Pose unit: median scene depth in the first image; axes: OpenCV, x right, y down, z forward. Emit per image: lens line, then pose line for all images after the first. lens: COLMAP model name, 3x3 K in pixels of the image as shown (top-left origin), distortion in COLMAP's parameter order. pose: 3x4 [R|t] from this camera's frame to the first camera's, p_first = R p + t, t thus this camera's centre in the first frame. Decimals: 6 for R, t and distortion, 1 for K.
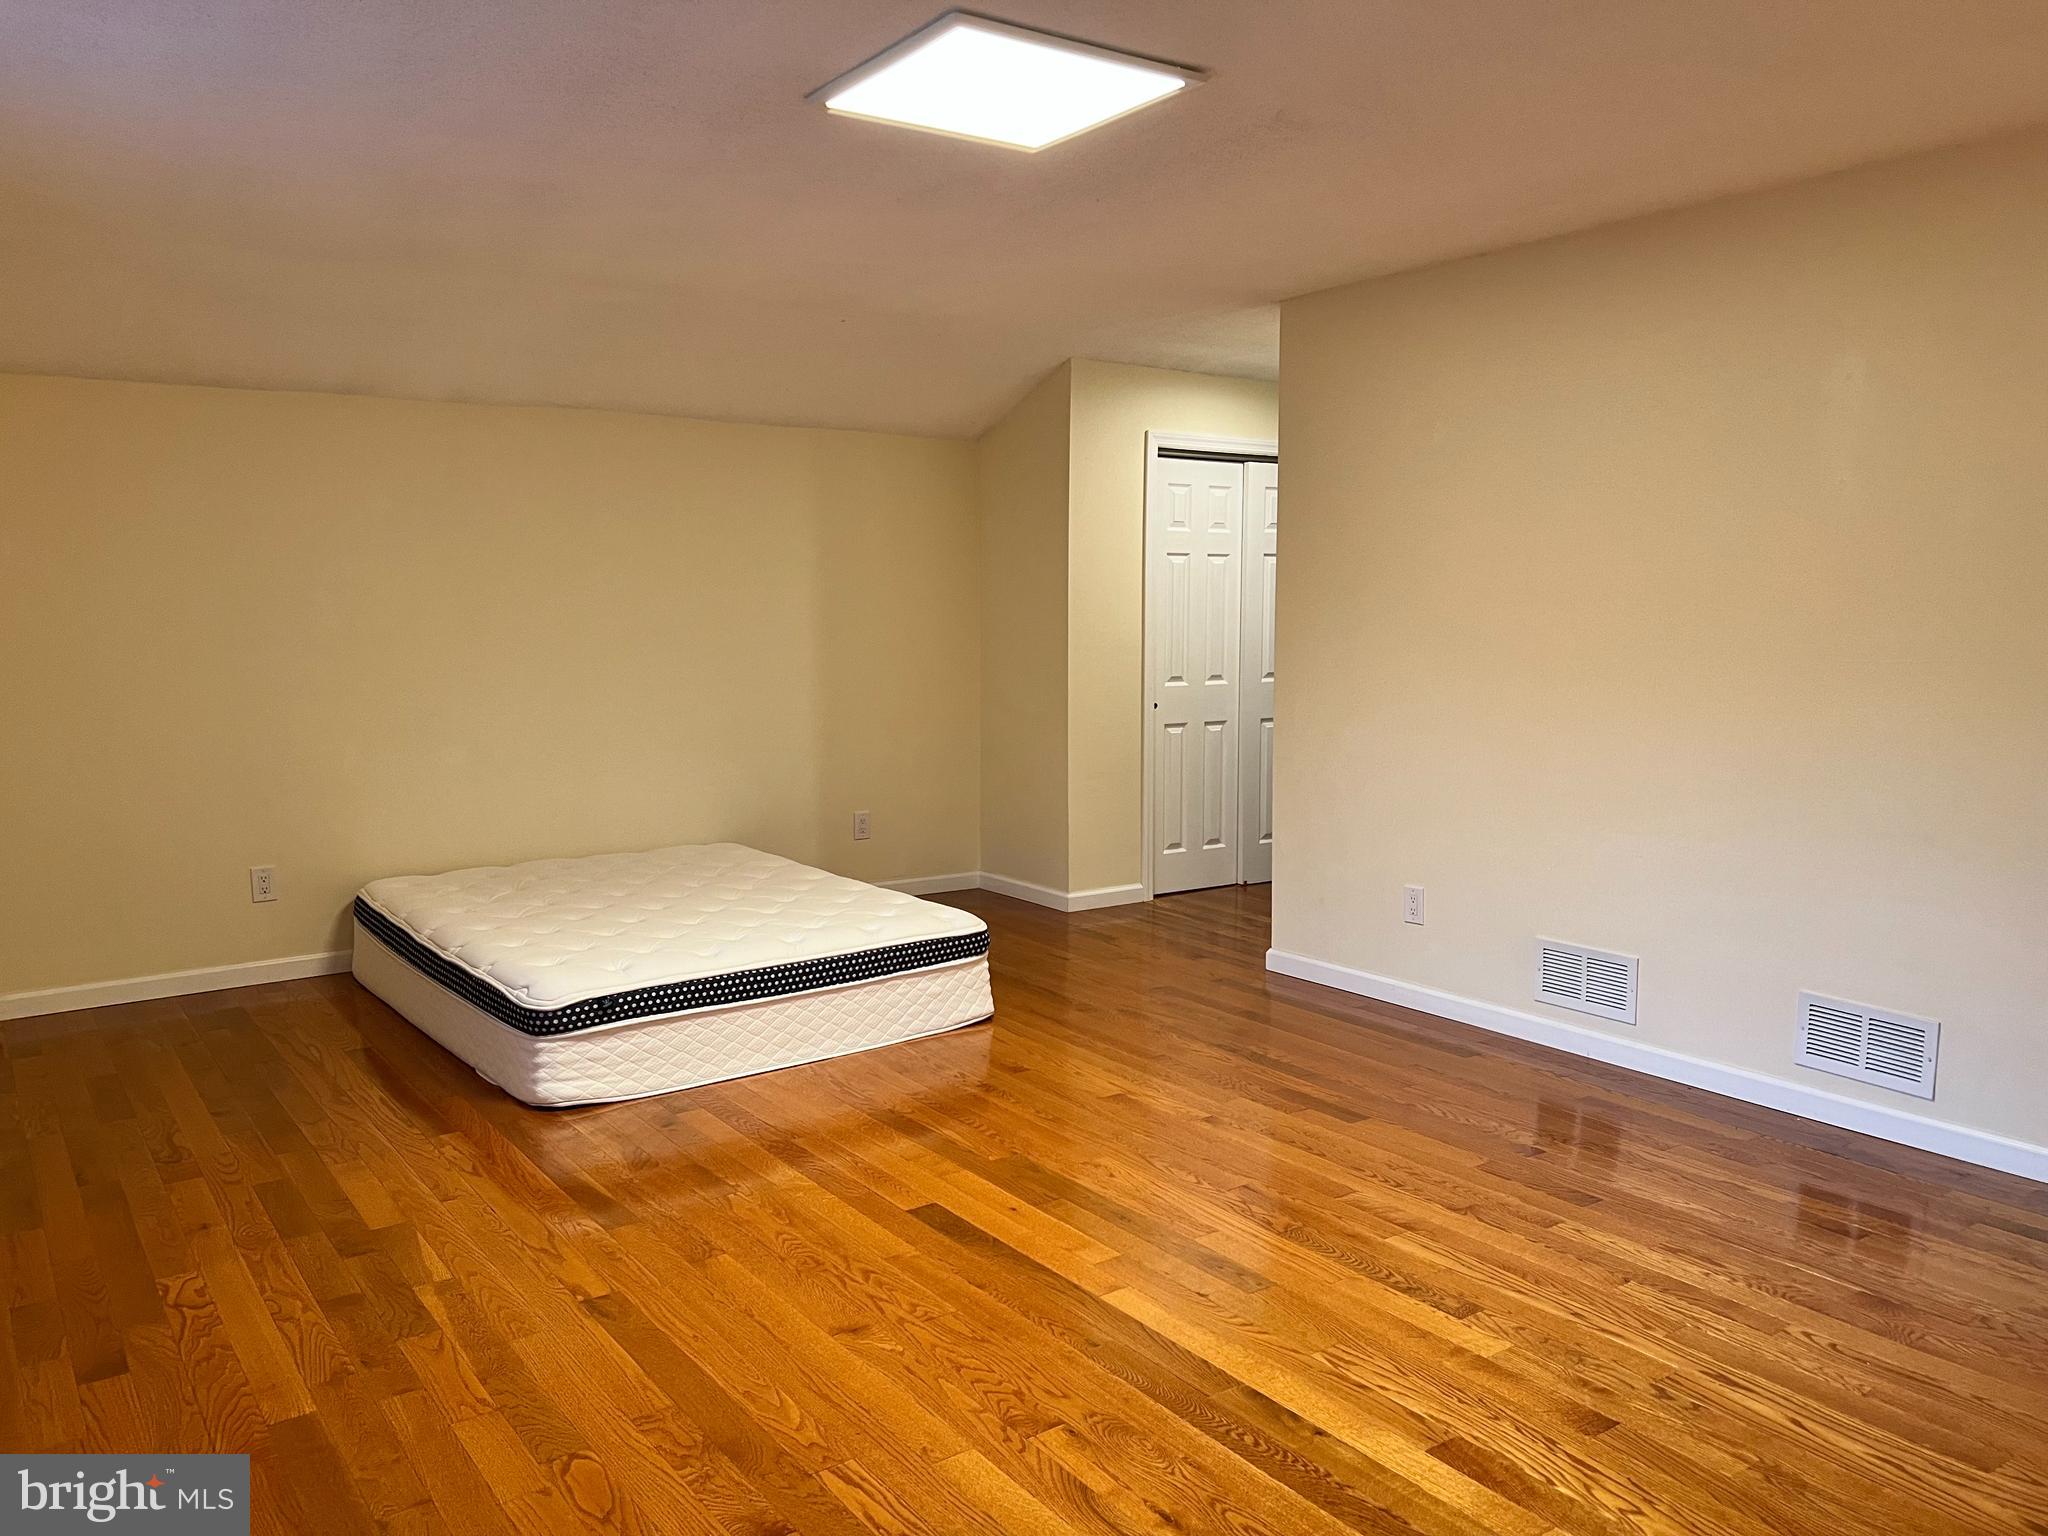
lens RADIAL K [[1547.8, 0, 1018.2], [0, 1547.8, 773.8], [0, 0, 1]] dist [0.044754, -0.001476]
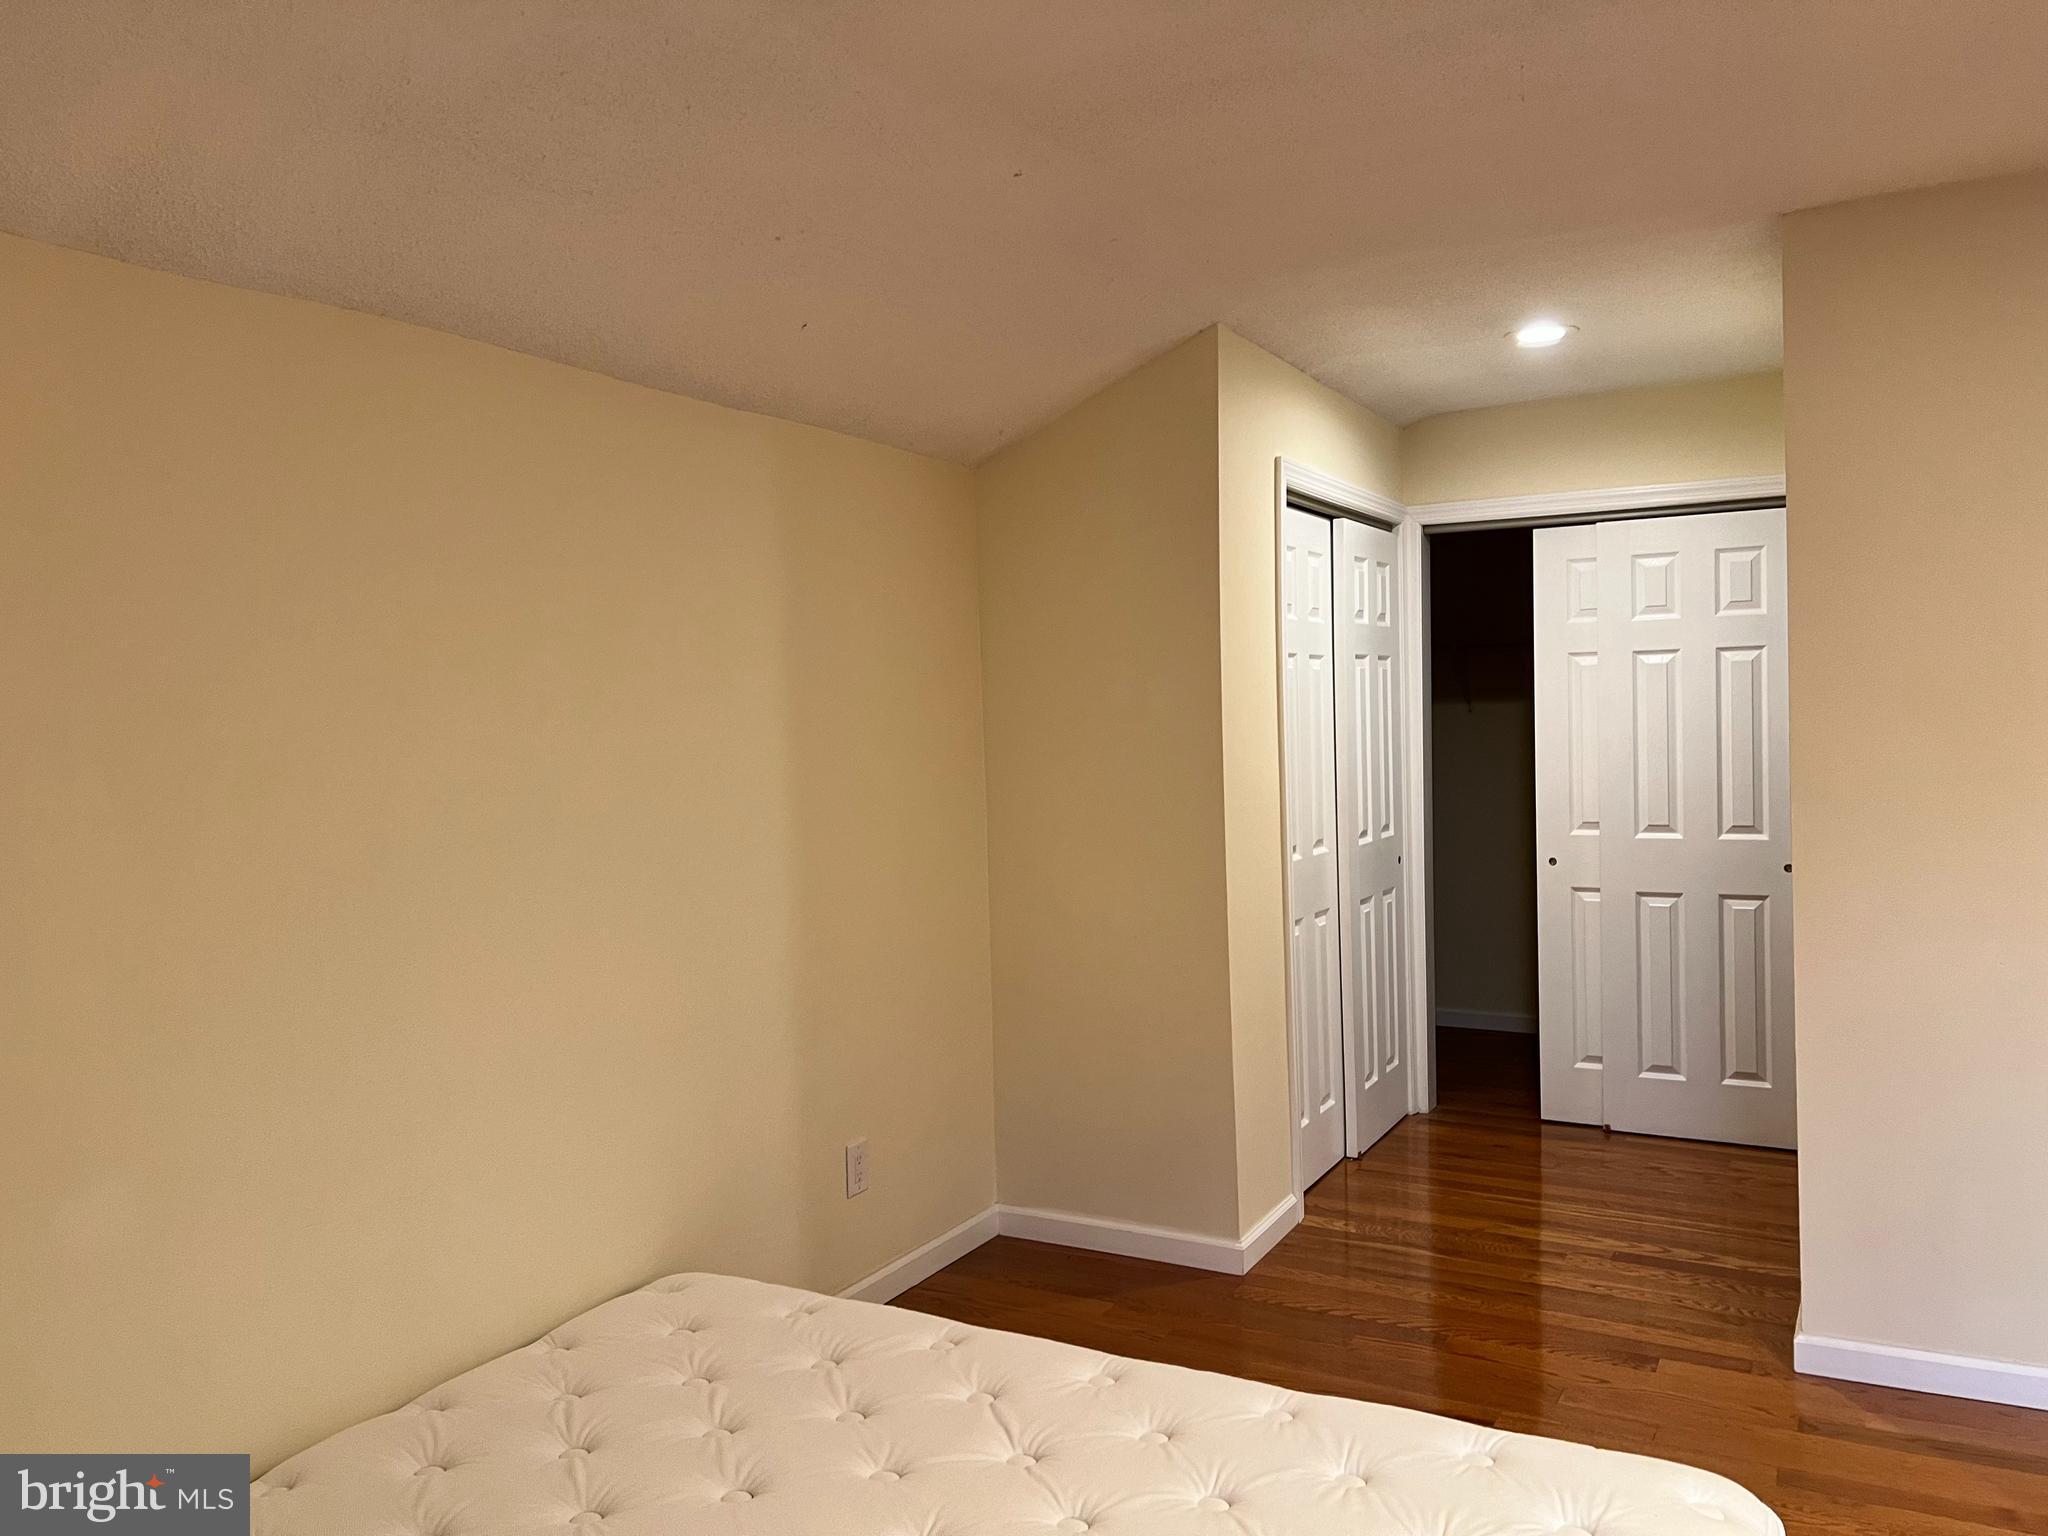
lens RADIAL K [[1547.8, 0, 1031.1], [0, 1547.8, 764.8], [0, 0, 1]] dist [0.044754, -0.001476]
pose [[0.903604, -0.042445, 0.426261, -0.330741], [0.079885, 0.994320, -0.070333, -0.075705], [-0.420855, 0.097605, 0.901862, 0.595293]]
